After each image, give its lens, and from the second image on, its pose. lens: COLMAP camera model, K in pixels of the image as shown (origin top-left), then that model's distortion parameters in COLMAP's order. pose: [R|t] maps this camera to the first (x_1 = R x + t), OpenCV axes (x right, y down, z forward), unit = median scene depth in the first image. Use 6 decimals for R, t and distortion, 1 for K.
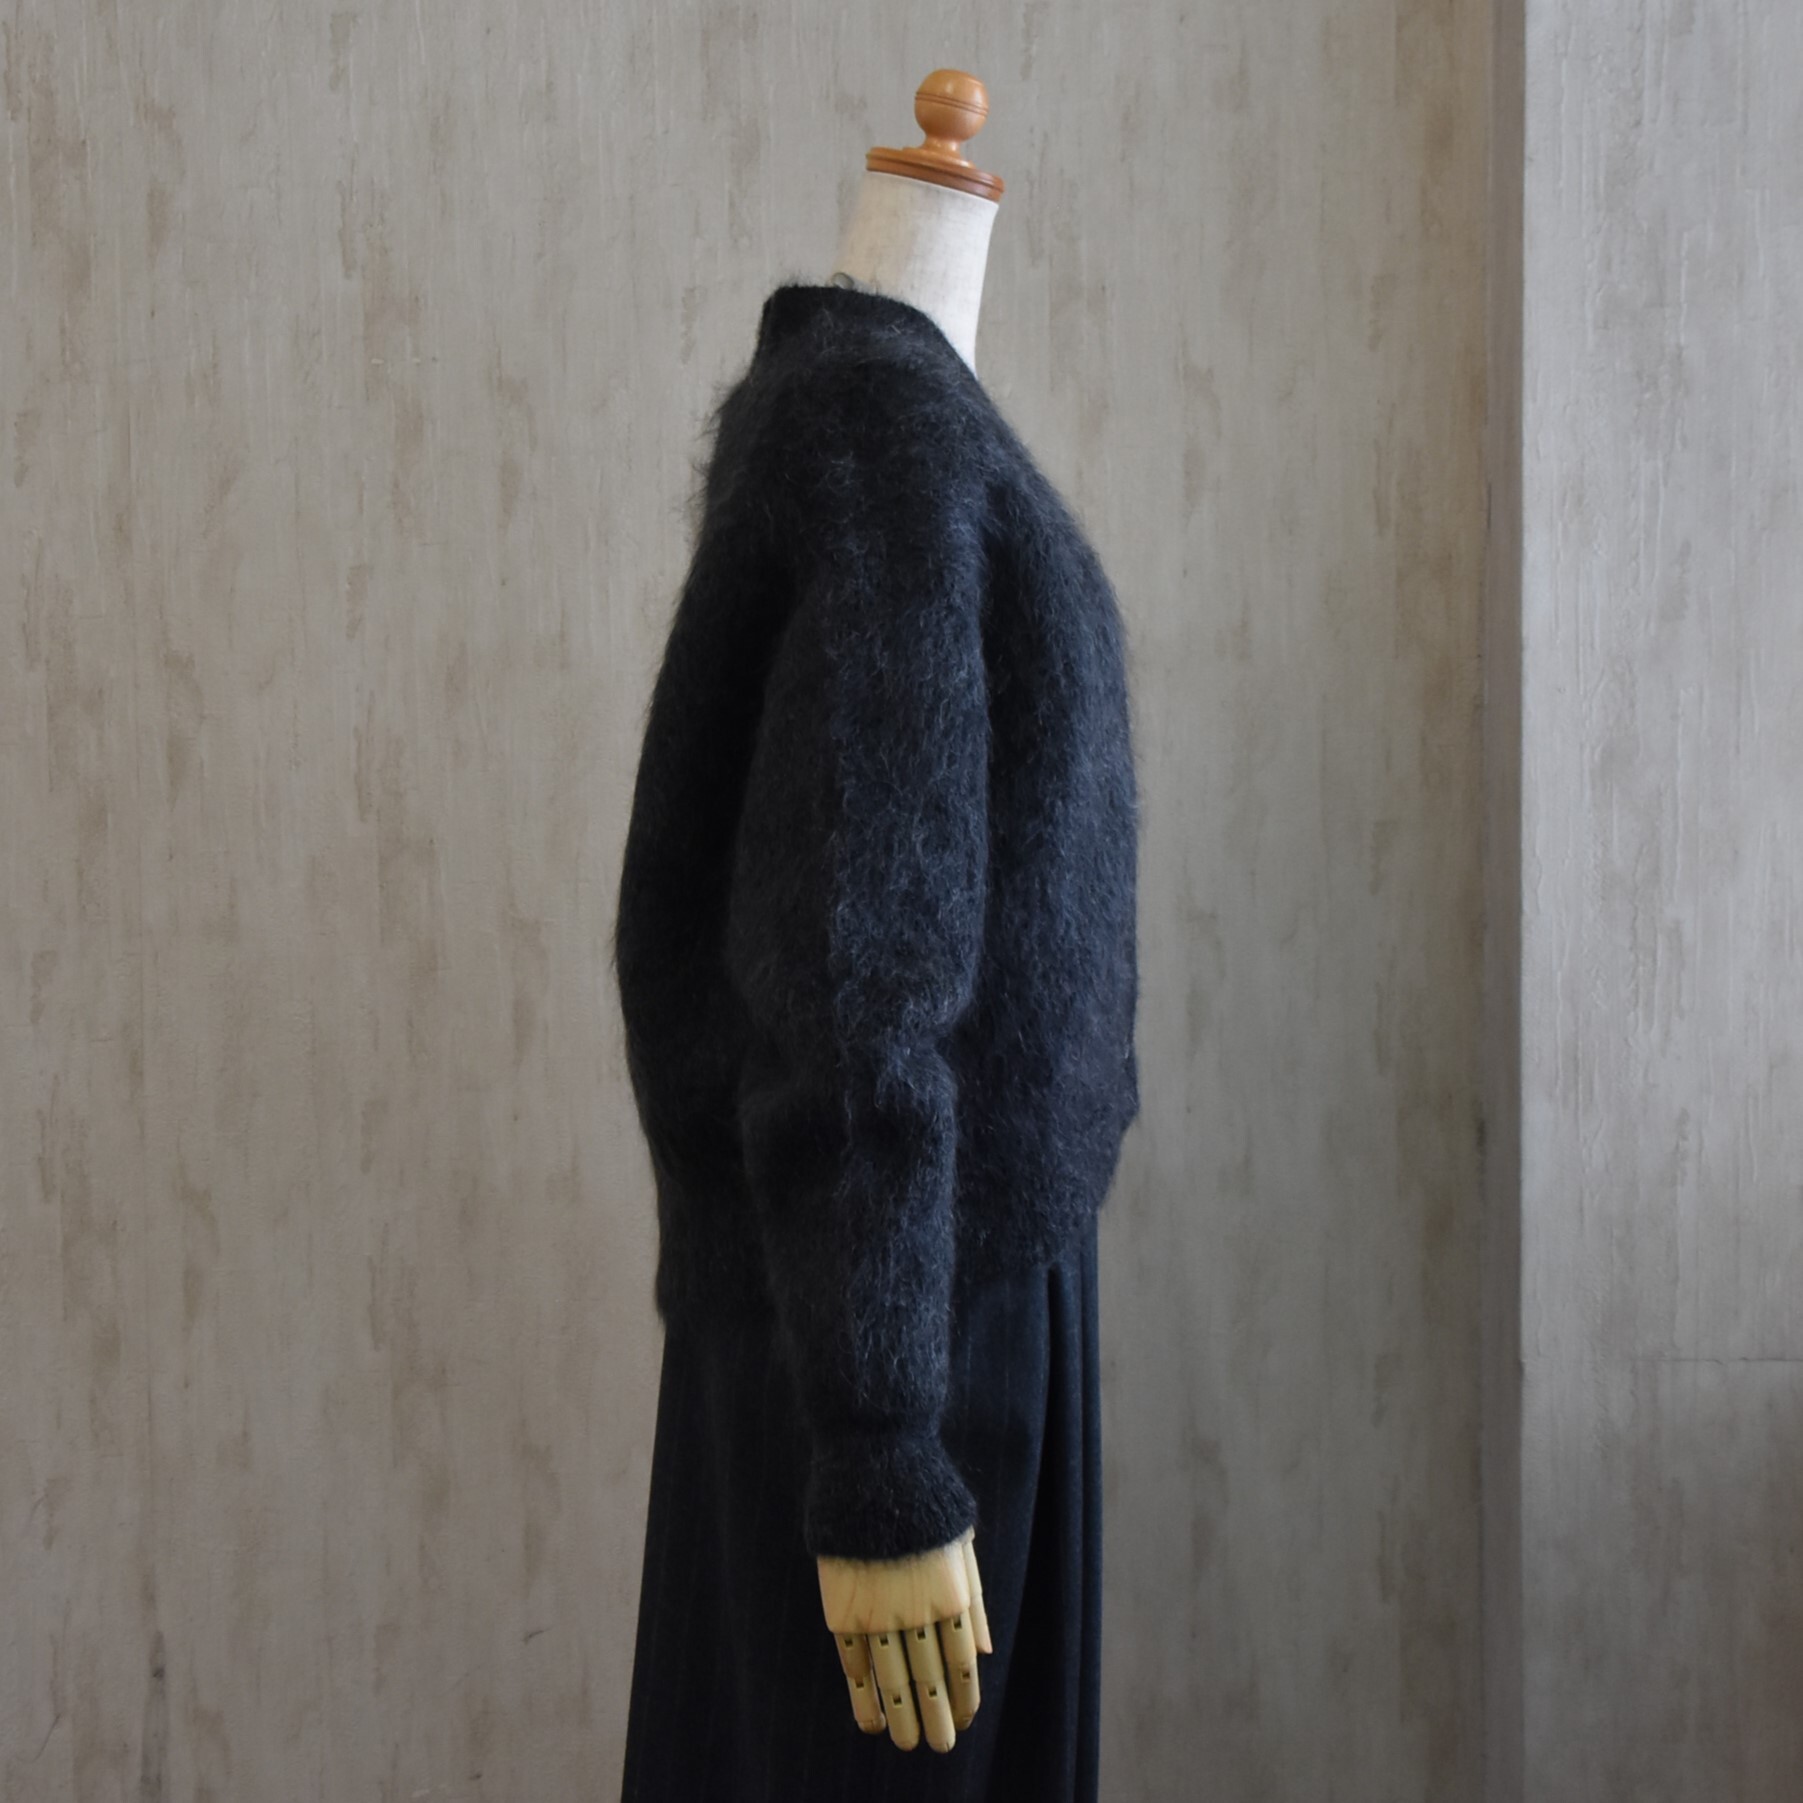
lens RADIAL K [[3568.6, 0, 901.5], [0, 3568.6, 901.5], [0, 0, 1]] dist [0.000704, 0.261810]
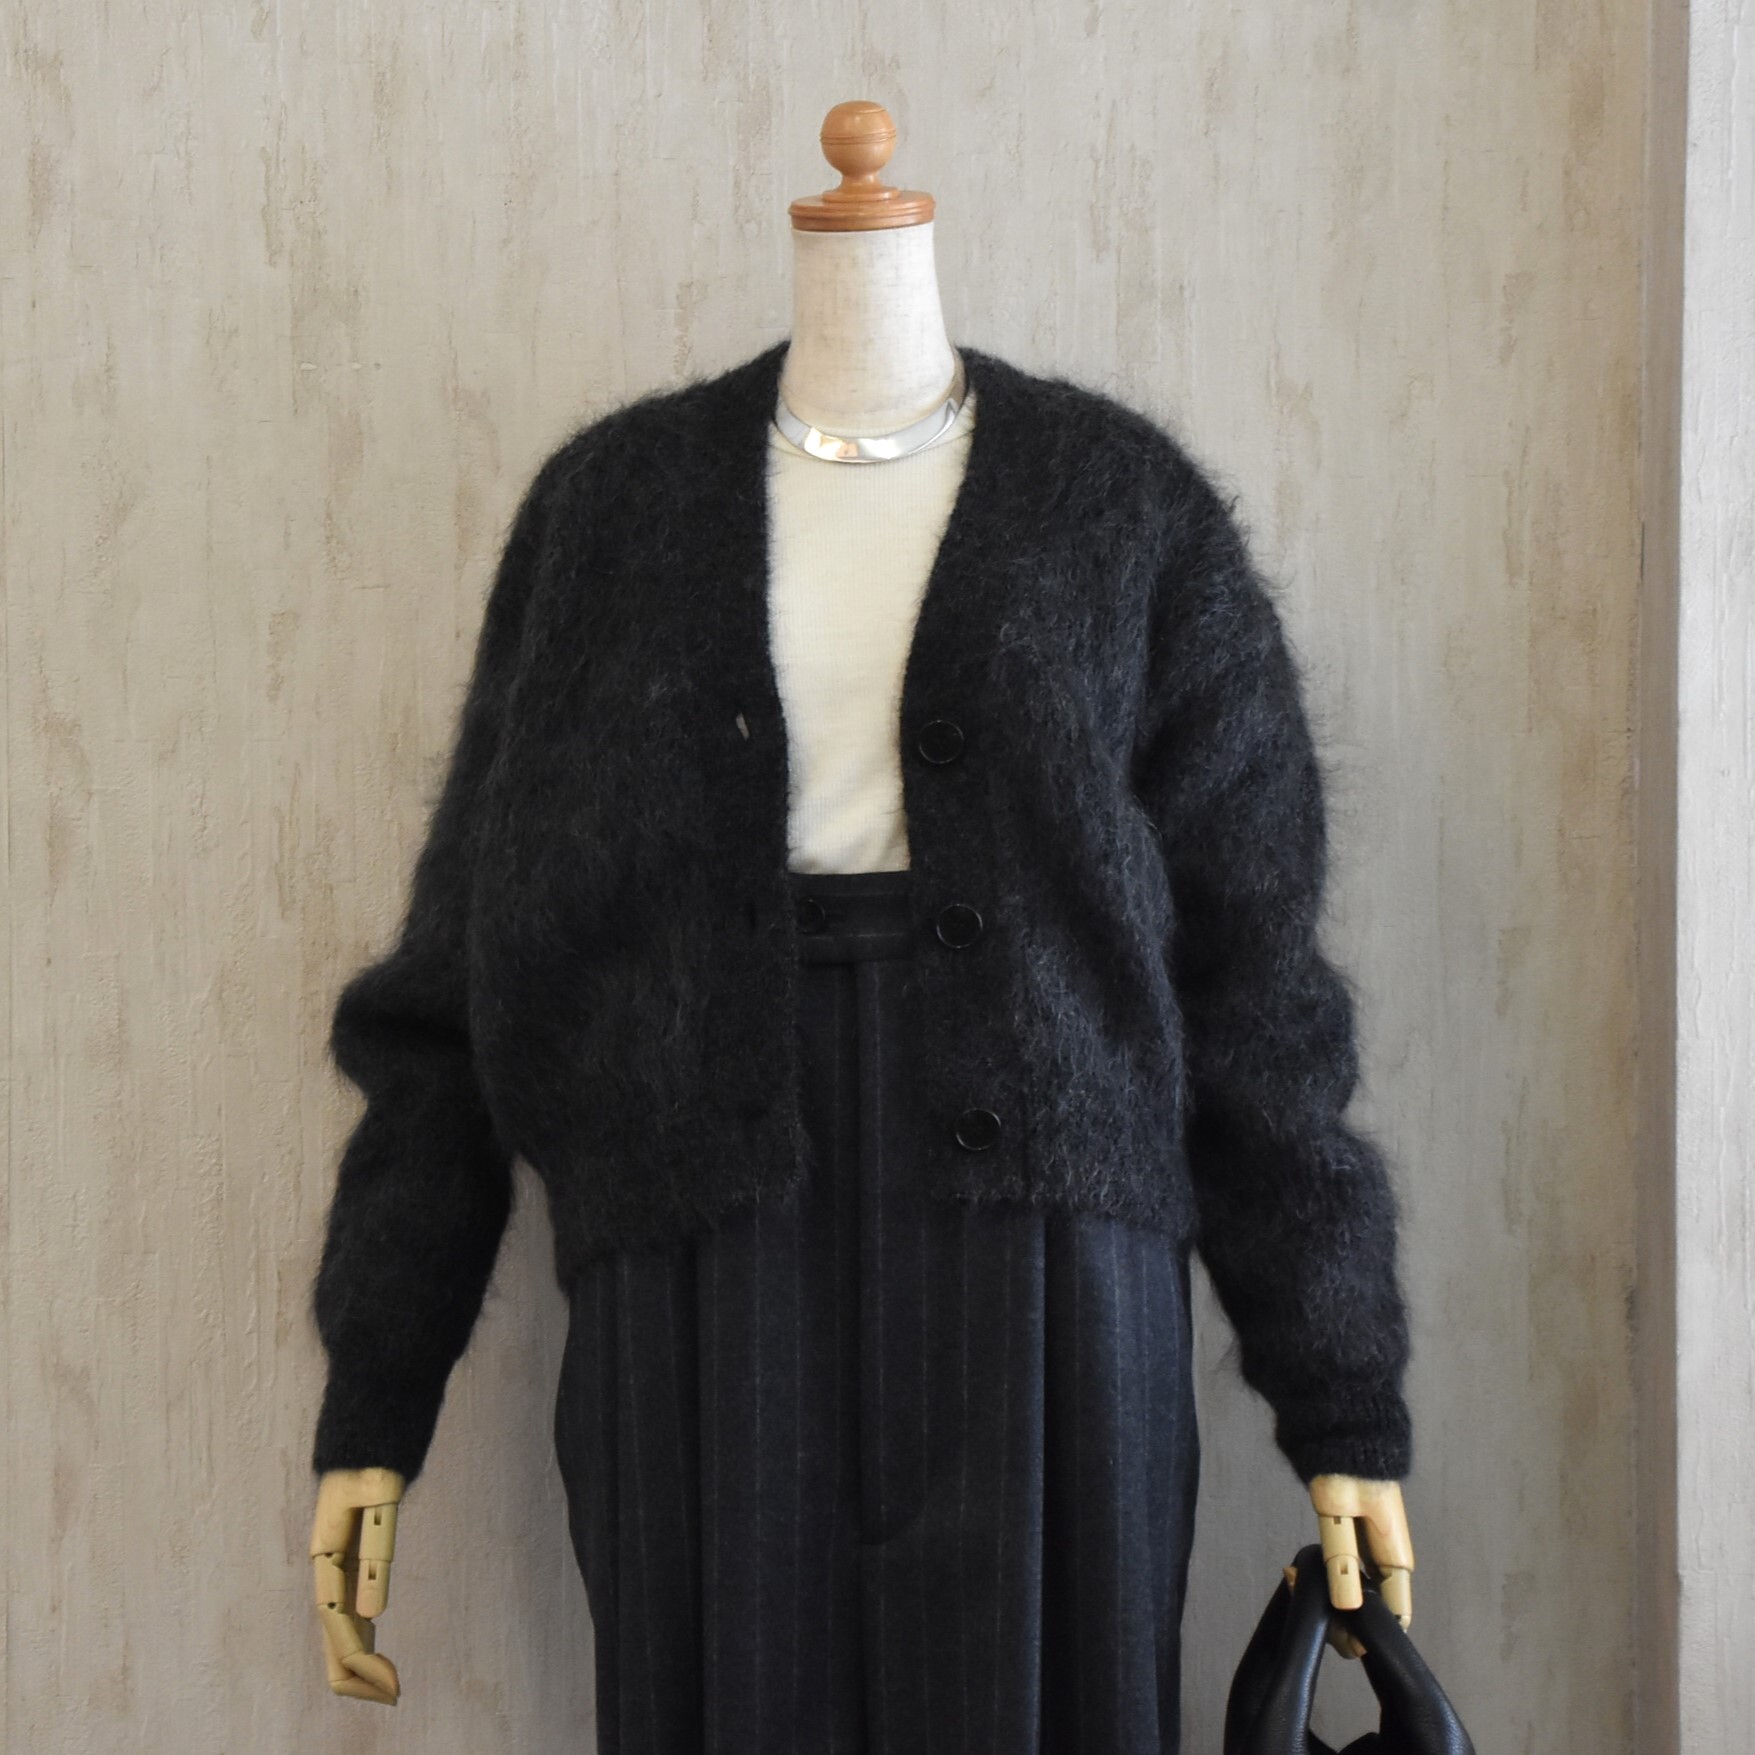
lens RADIAL K [[5733.4, 0, 874.2], [0, 5733.4, 941.7], [0, 0, 1]] dist [0.328100, 1.088775]
pose [[0.999711, 0.005950, 0.023302, -0.045845], [-0.005467, 0.999770, -0.020735, 0.009611], [-0.023420, 0.020601, 0.999513, -0.344109]]
